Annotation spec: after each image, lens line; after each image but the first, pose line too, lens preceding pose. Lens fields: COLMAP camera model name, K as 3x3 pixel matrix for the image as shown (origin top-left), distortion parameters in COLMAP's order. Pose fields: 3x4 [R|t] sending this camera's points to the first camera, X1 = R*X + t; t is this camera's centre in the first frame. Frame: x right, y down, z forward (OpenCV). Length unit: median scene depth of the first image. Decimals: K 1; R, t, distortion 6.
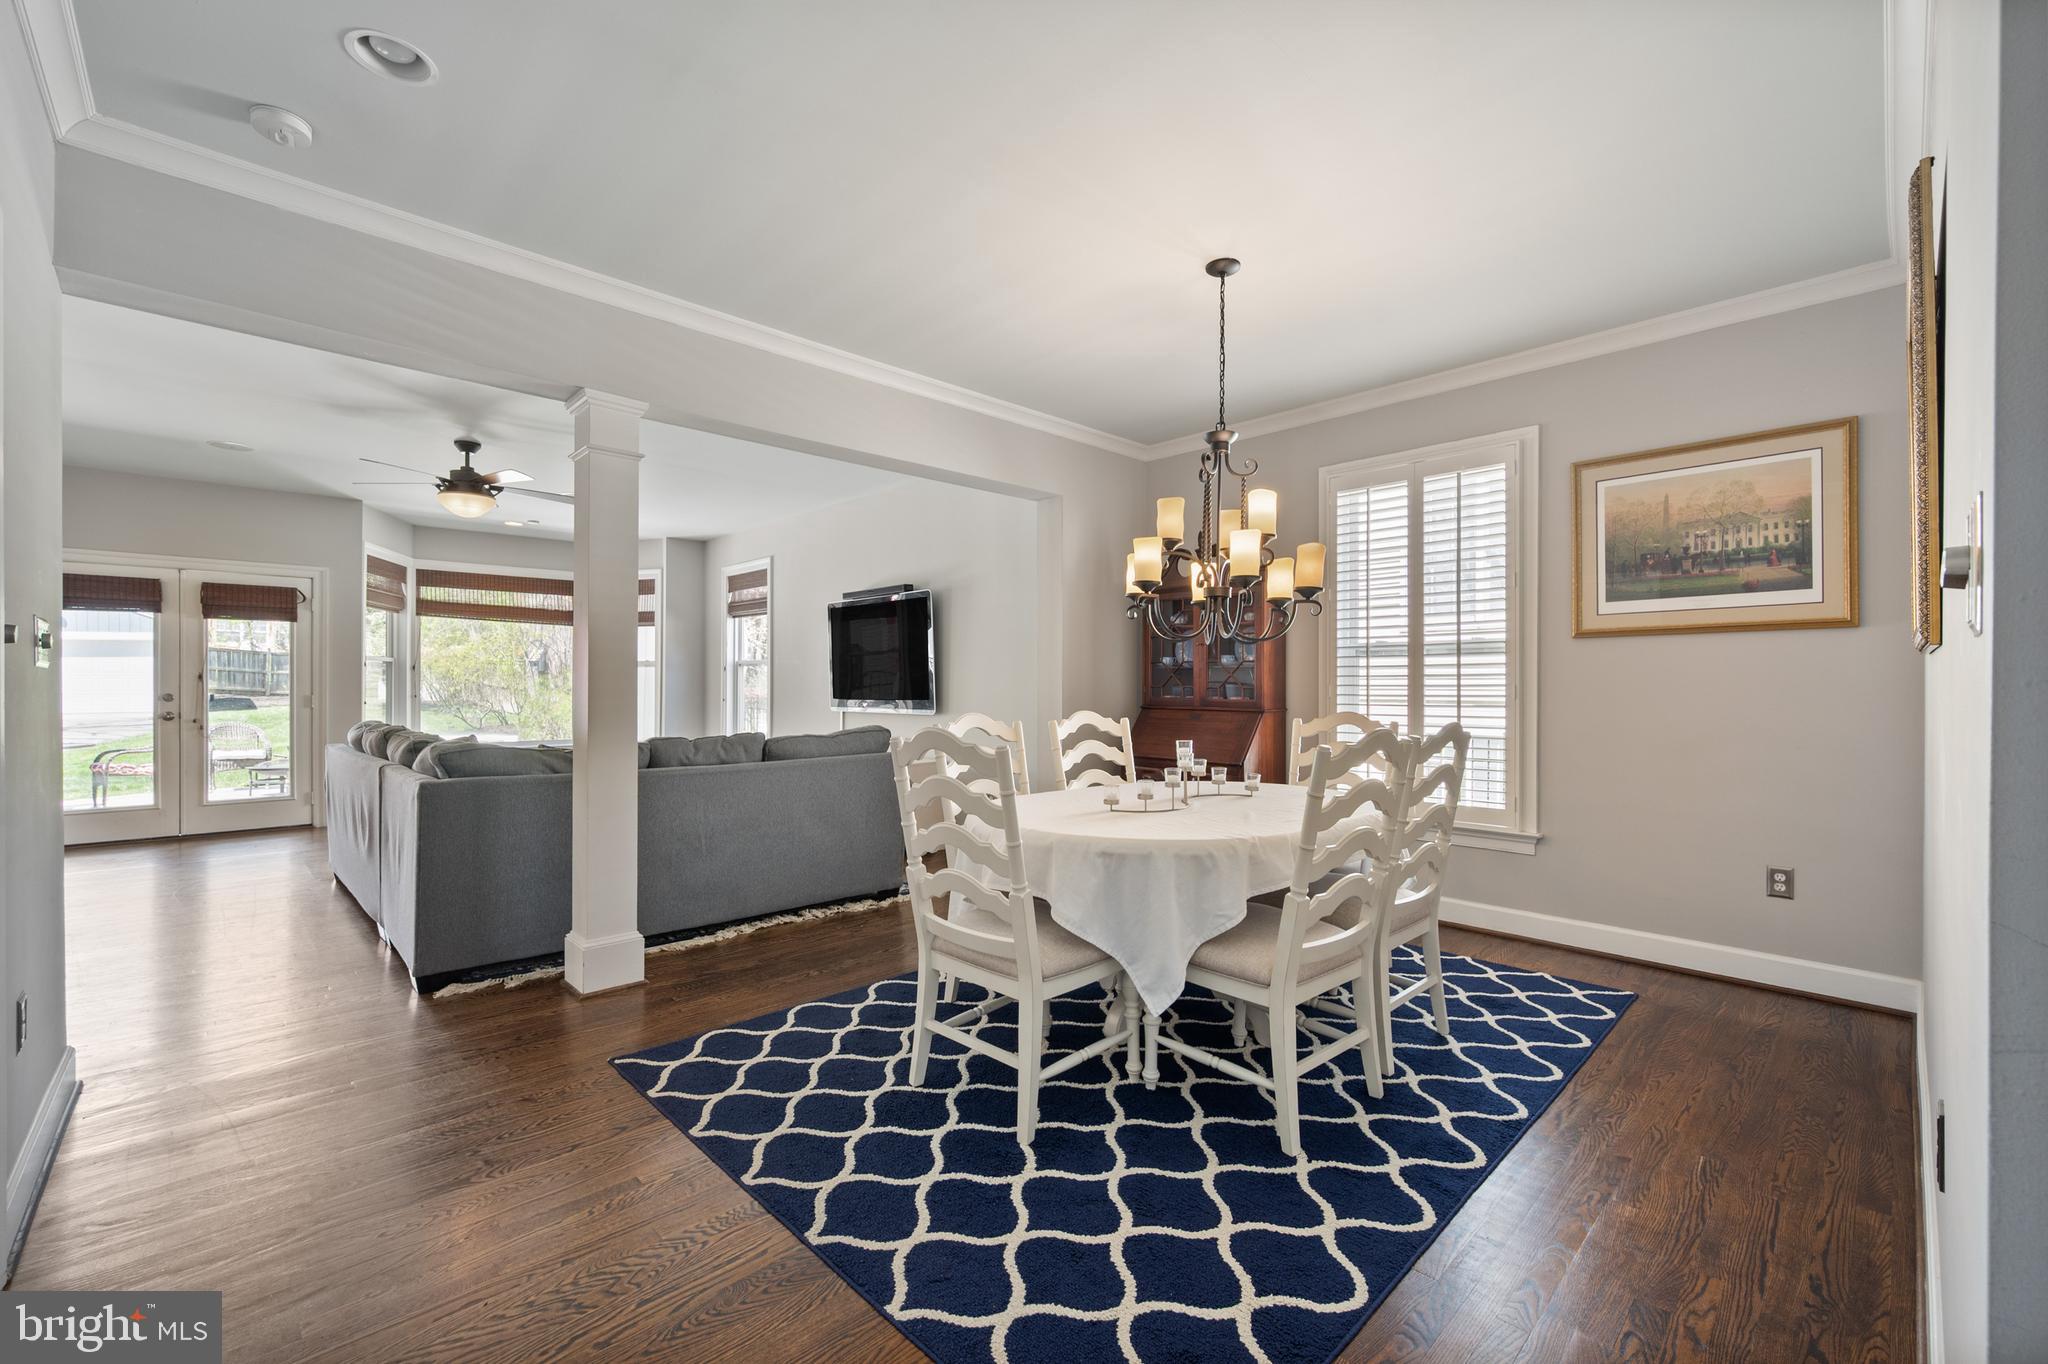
lens RADIAL K [[828.9, 0, 1026.5], [0, 828.9, 687.1], [0, 0, 1]] dist [-0.002244, -0.000087]
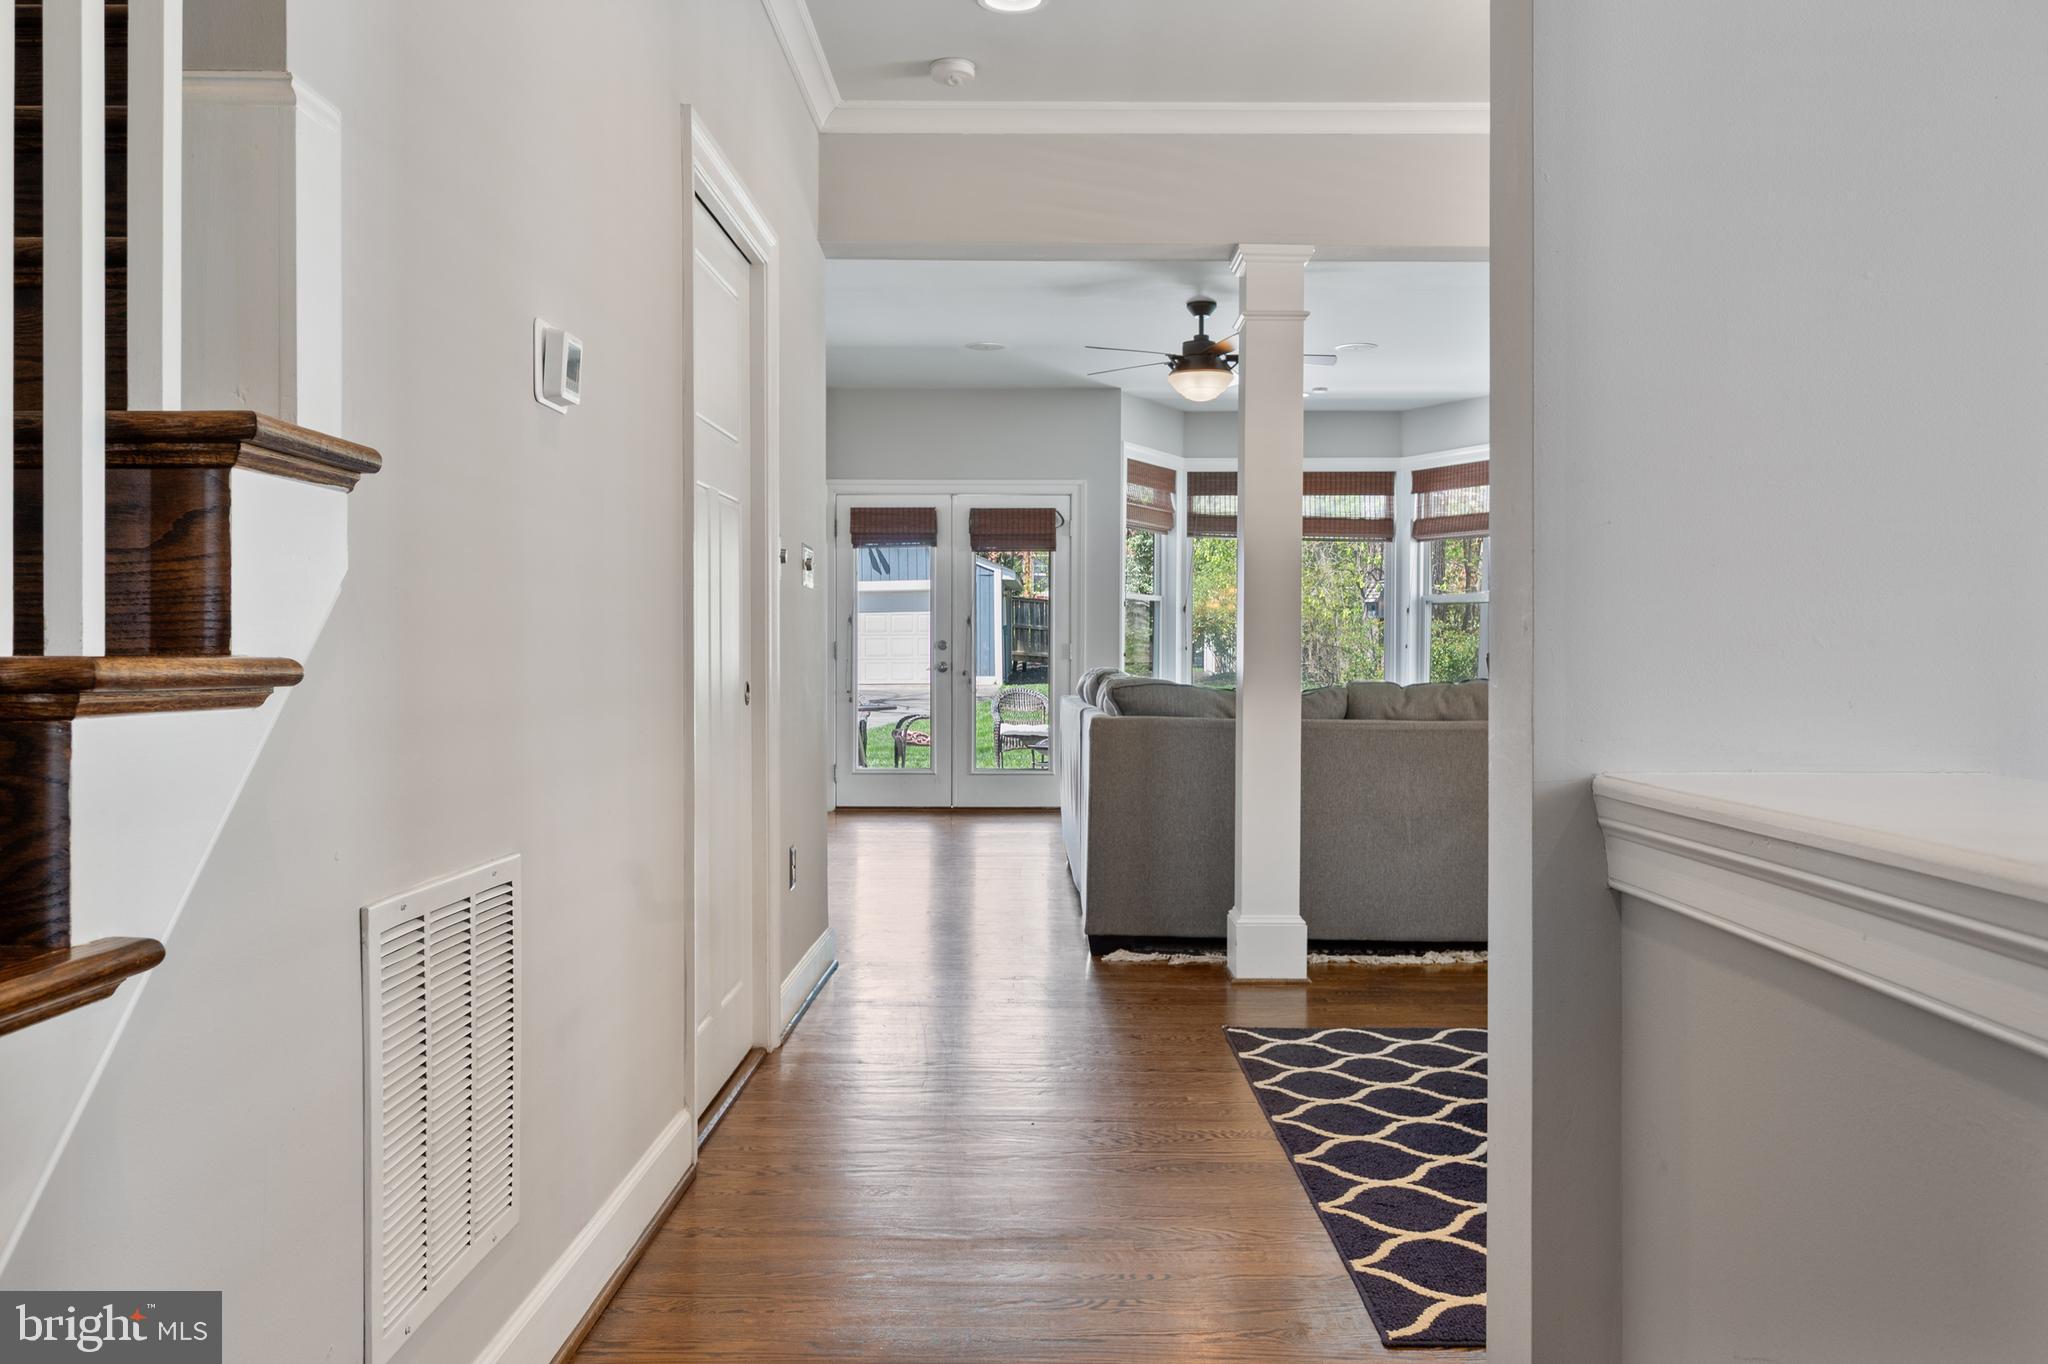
lens RADIAL K [[1673.0, 0, 1071.6], [0, 1673.0, 685.7], [0, 0, 1]] dist [-0.005761, -0.002171]
pose [[0.725411, 0.012763, -0.688197, 0.270889], [-0.002504, 0.999870, 0.015905, 0.028232], [0.688311, -0.009814, 0.725349, -0.178283]]
